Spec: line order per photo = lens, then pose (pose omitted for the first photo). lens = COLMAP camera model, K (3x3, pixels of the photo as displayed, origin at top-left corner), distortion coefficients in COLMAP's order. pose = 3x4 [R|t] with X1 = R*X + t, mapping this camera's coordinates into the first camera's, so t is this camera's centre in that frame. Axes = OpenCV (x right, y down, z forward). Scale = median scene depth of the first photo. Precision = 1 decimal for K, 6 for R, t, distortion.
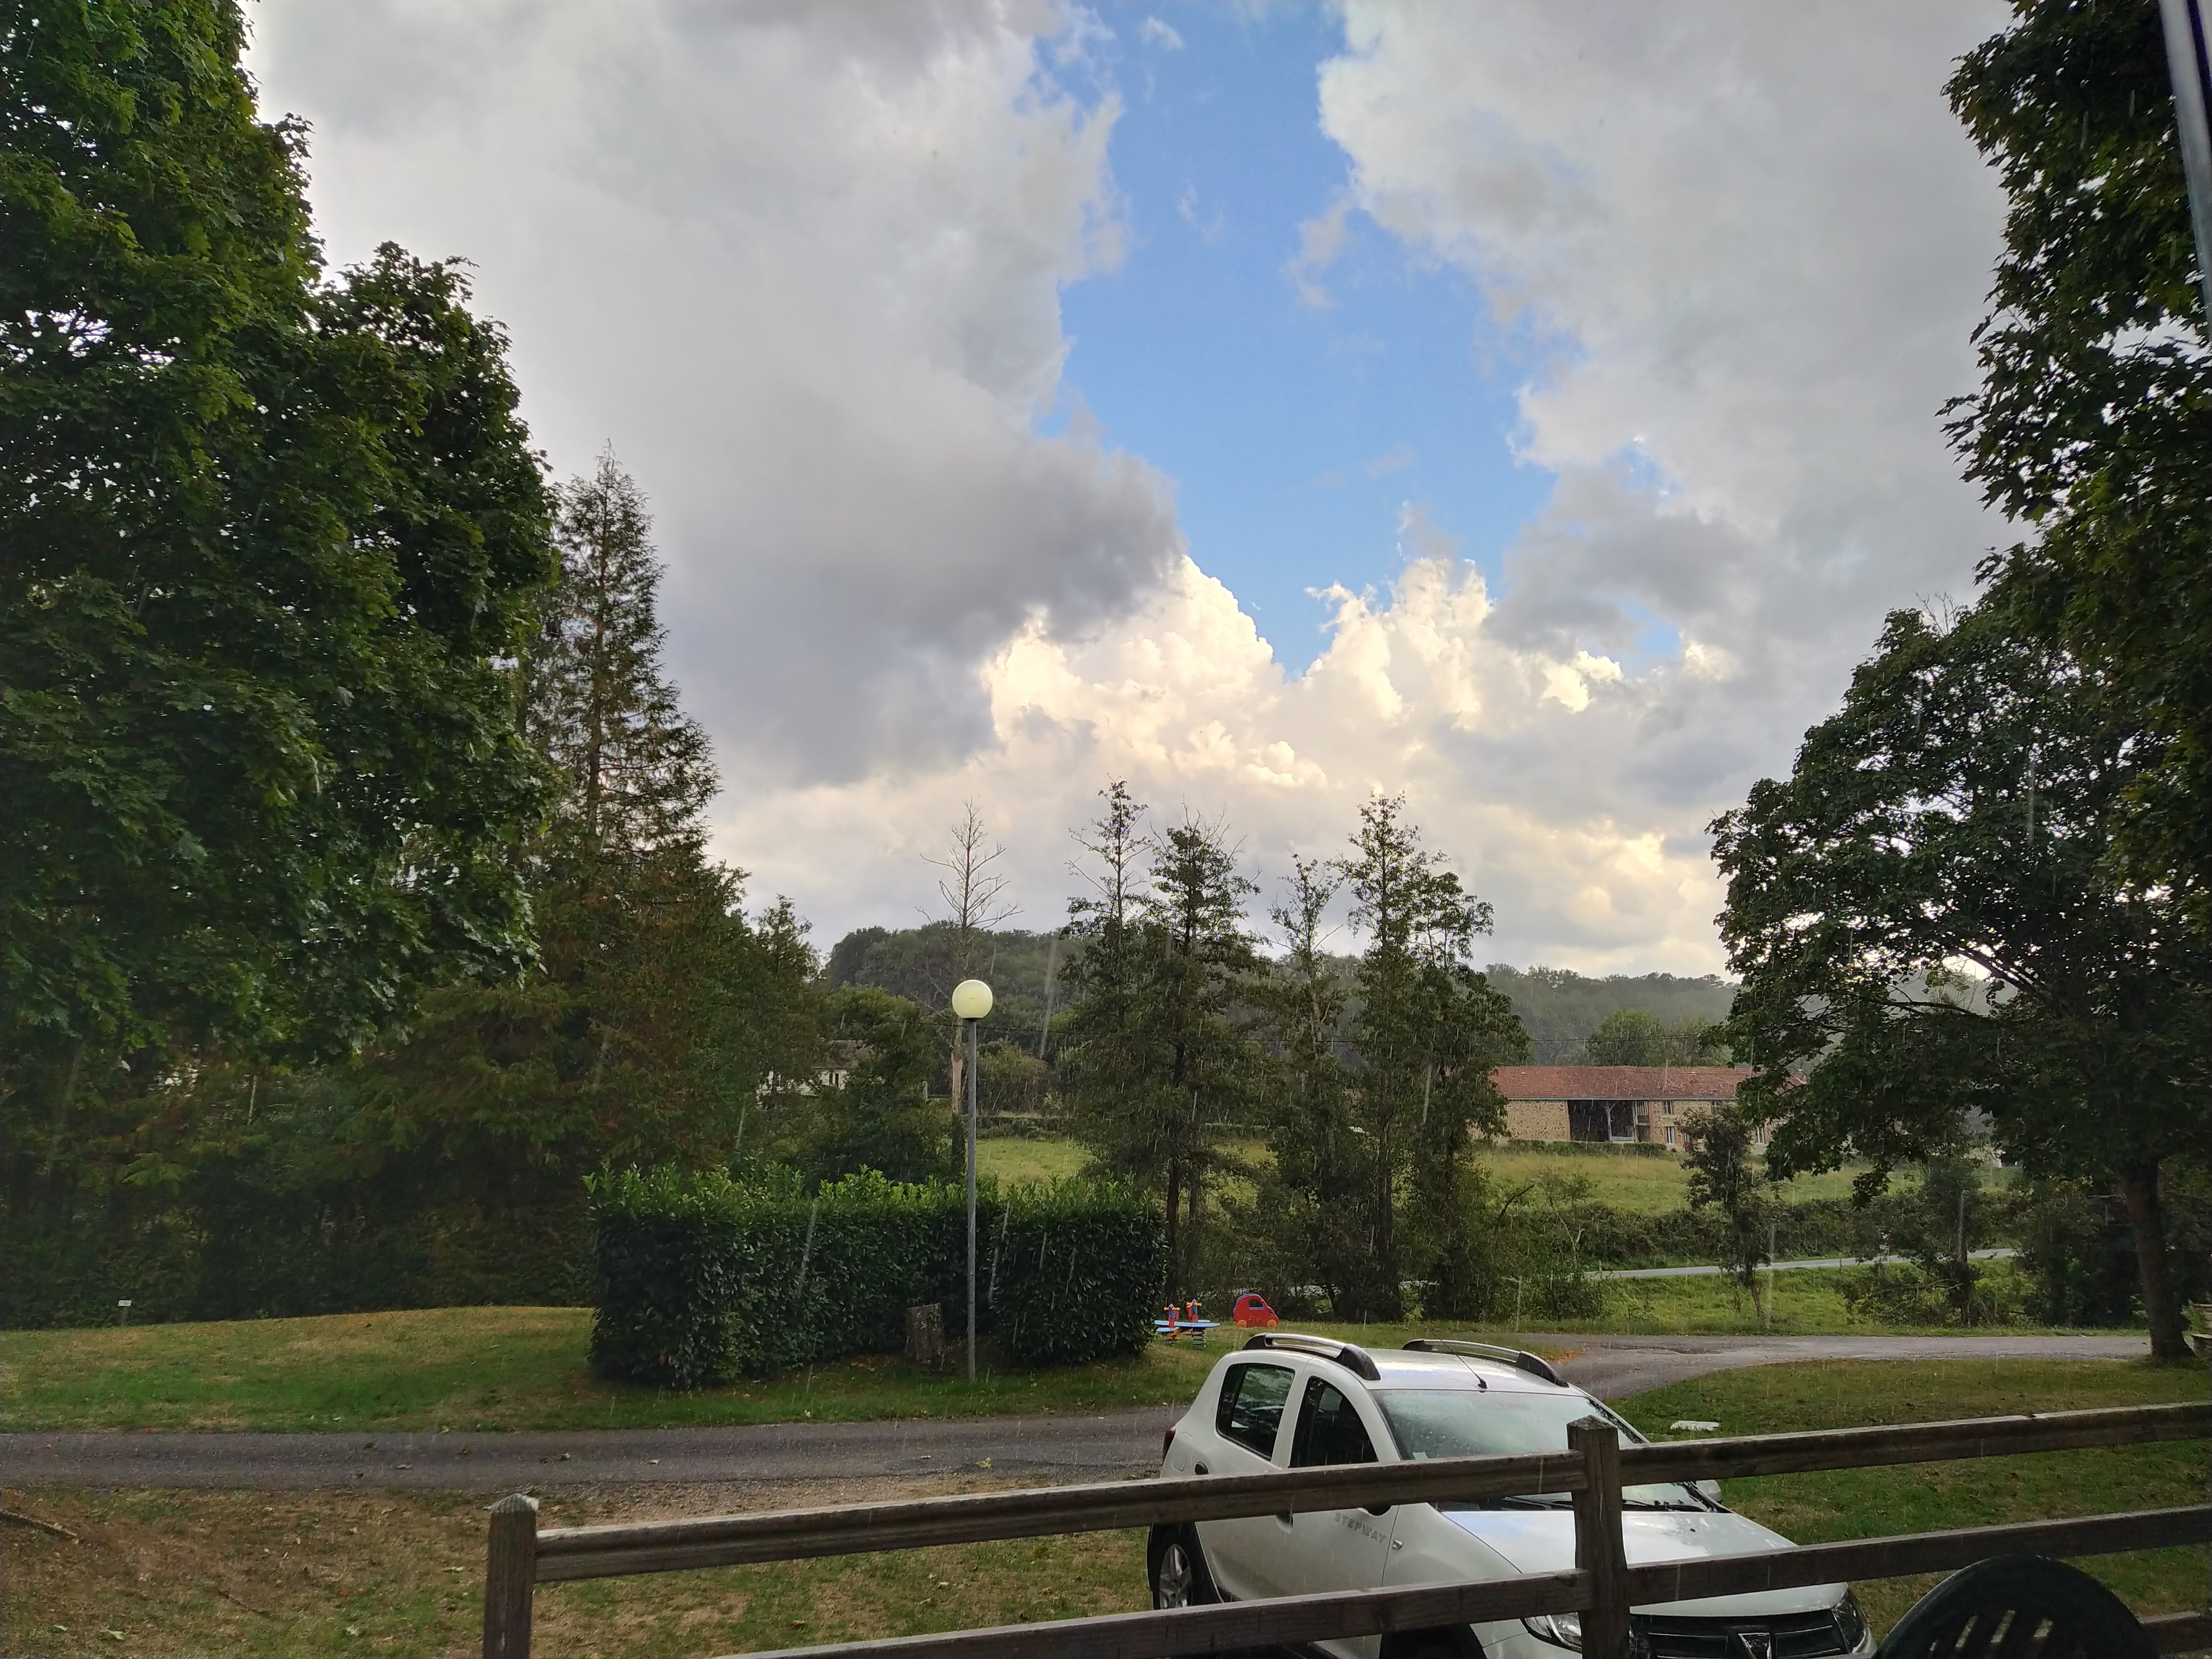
lens RADIAL K [[1532.9, 0, 1105.4], [0, 1532.9, 857.0], [0, 0, 1]] dist [0.003500, -0.062600]
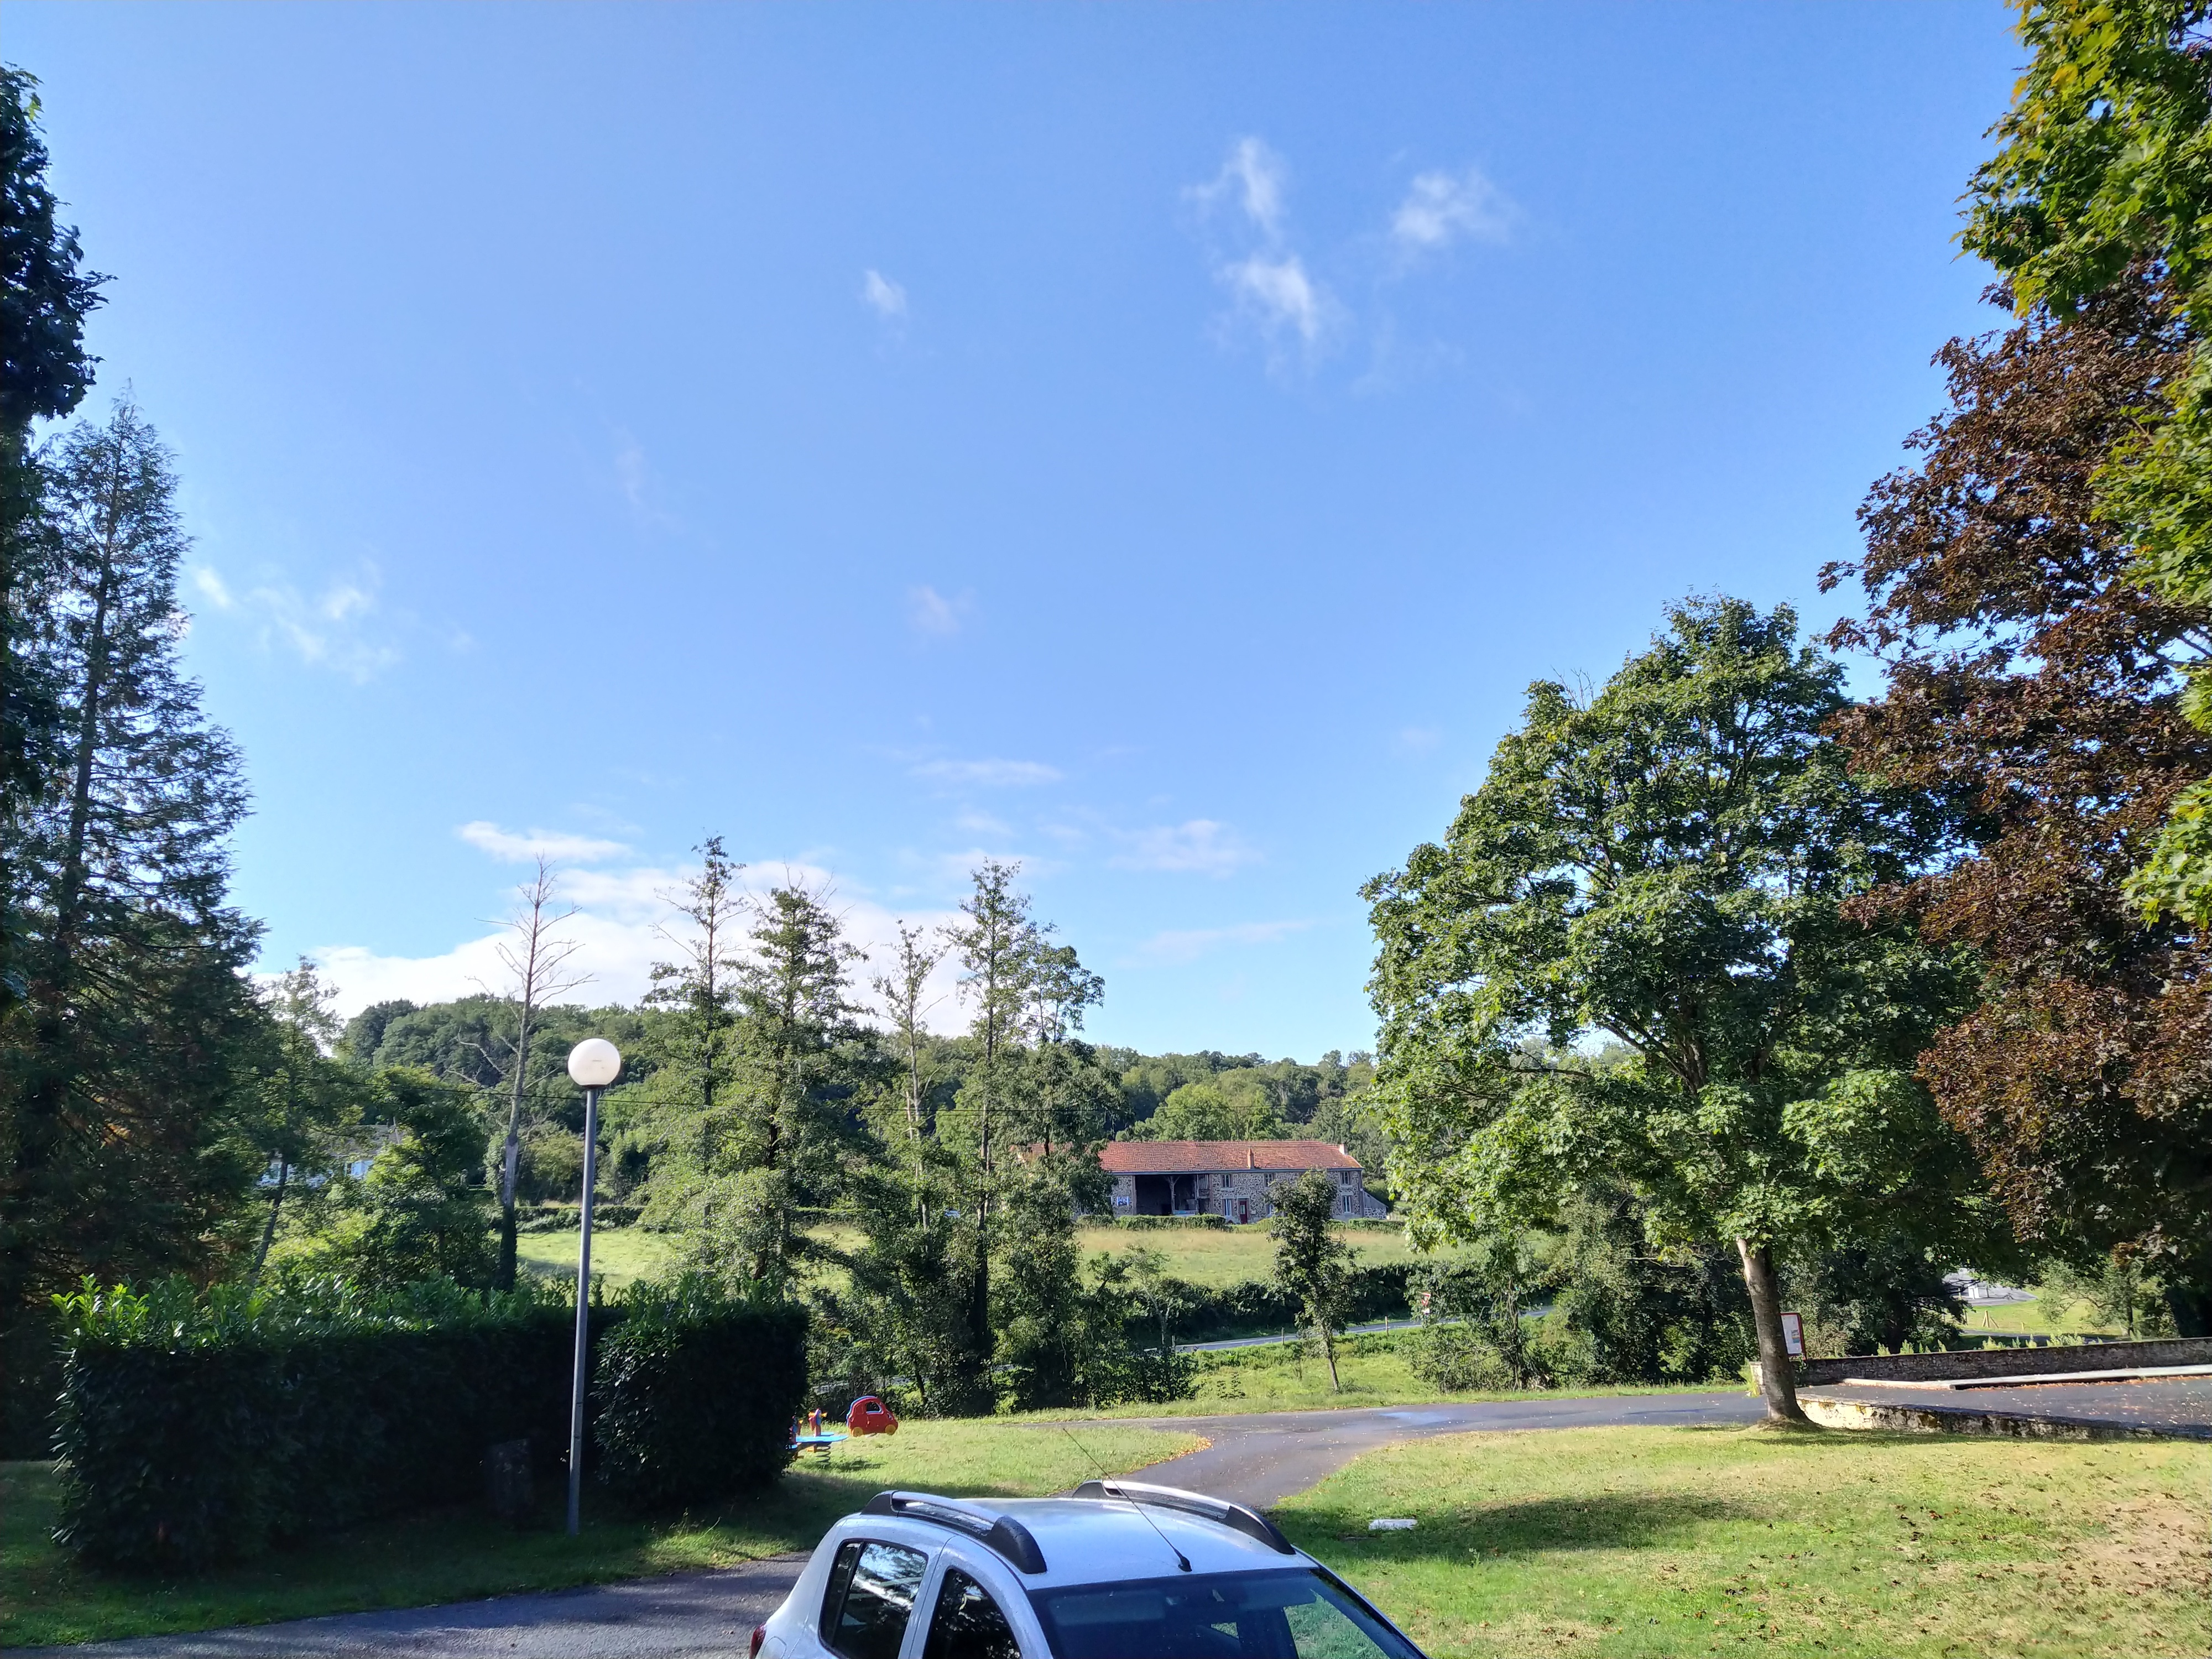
lens RADIAL K [[1532.9, 0, 1105.4], [0, 1532.9, 857.0], [0, 0, 1]] dist [0.003500, -0.062600]
pose [[0.960822, 0.035906, 0.274832, -0.035636], [-0.021982, 0.998322, -0.053579, 0.013312], [-0.276294, 0.045439, 0.959998, 0.092973]]
